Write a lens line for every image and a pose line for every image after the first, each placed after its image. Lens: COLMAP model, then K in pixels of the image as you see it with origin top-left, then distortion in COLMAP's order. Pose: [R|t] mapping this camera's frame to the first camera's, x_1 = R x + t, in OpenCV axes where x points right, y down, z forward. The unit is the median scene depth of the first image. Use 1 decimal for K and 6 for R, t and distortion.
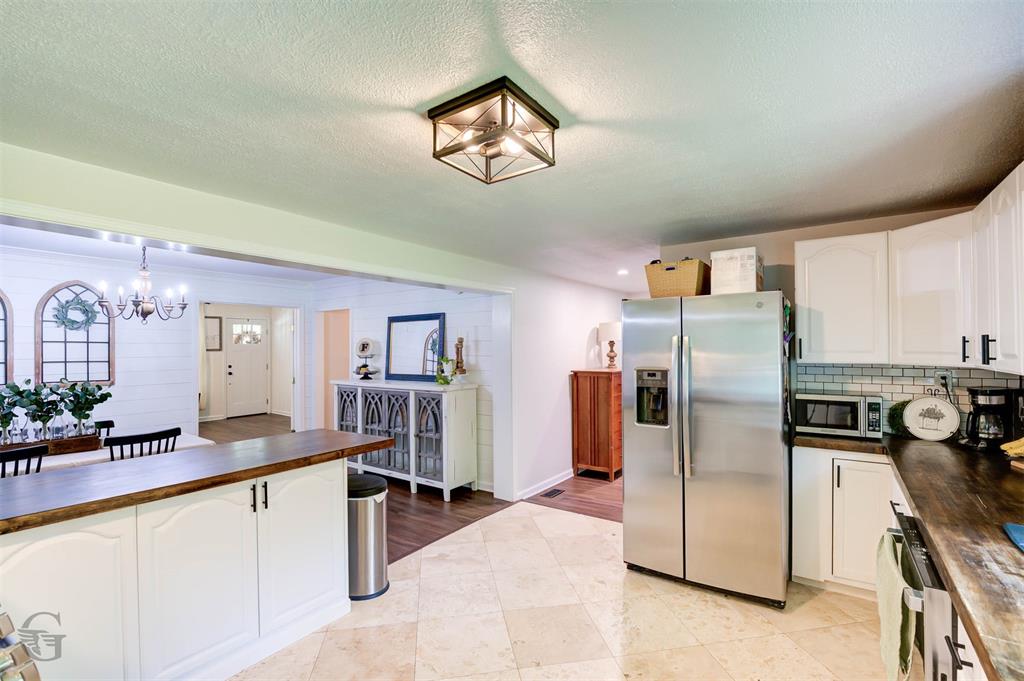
lens RADIAL K [[454.1, 0, 512.3], [0, 454.1, 345.2], [0, 0, 1]] dist [-0.004563, -0.000152]
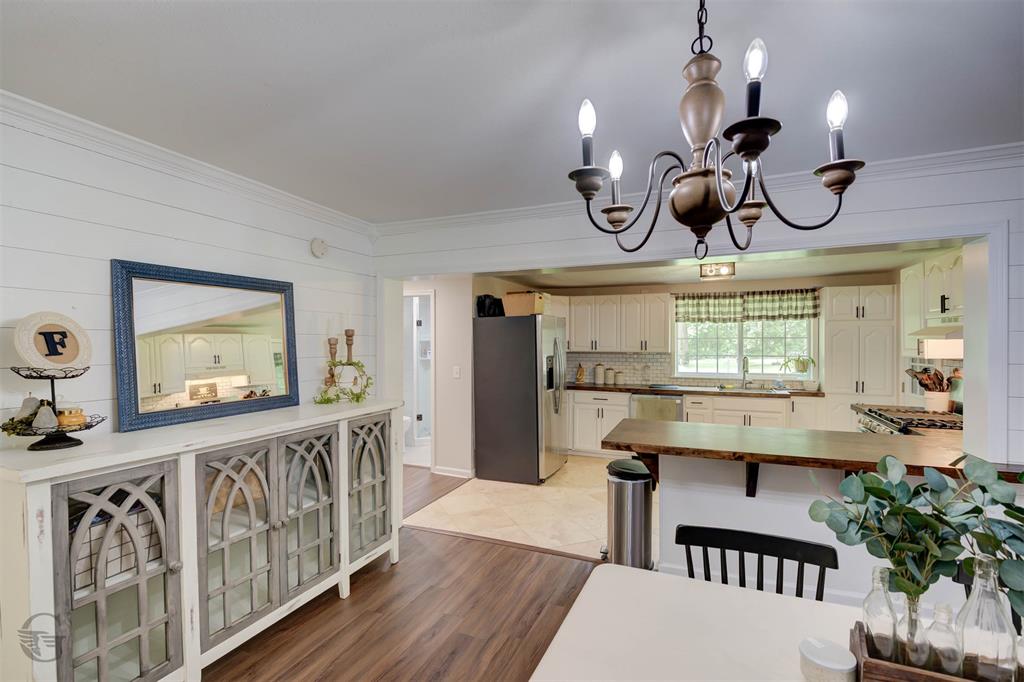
lens RADIAL K [[454.1, 0, 520.5], [0, 454.1, 347.1], [0, 0, 1]] dist [-0.004563, -0.000152]
pose [[-0.203943, -0.004506, 0.978972, -0.850713], [-0.003884, 0.999985, 0.003794, 0.005801], [-0.978975, -0.003029, -0.203958, 0.929228]]
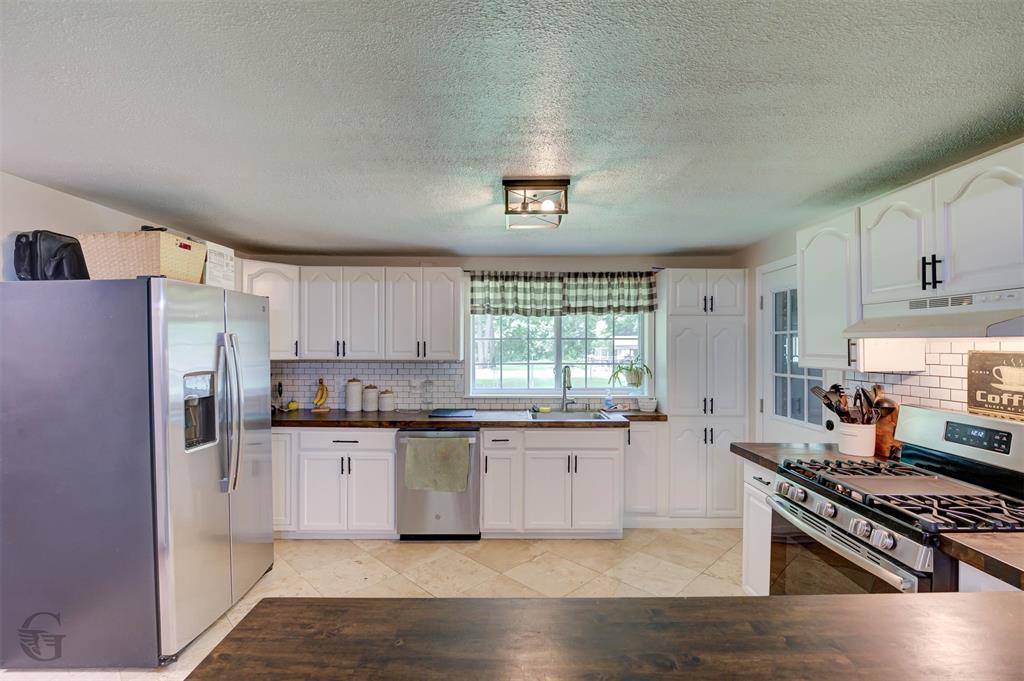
lens RADIAL K [[454.1, 0, 513.2], [0, 454.1, 346.7], [0, 0, 1]] dist [-0.004563, -0.000152]
pose [[-0.564929, 0.002547, 0.825136, -0.406629], [-0.004224, 0.999973, -0.005979, 0.004430], [-0.825129, -0.006863, -0.564903, 0.637451]]
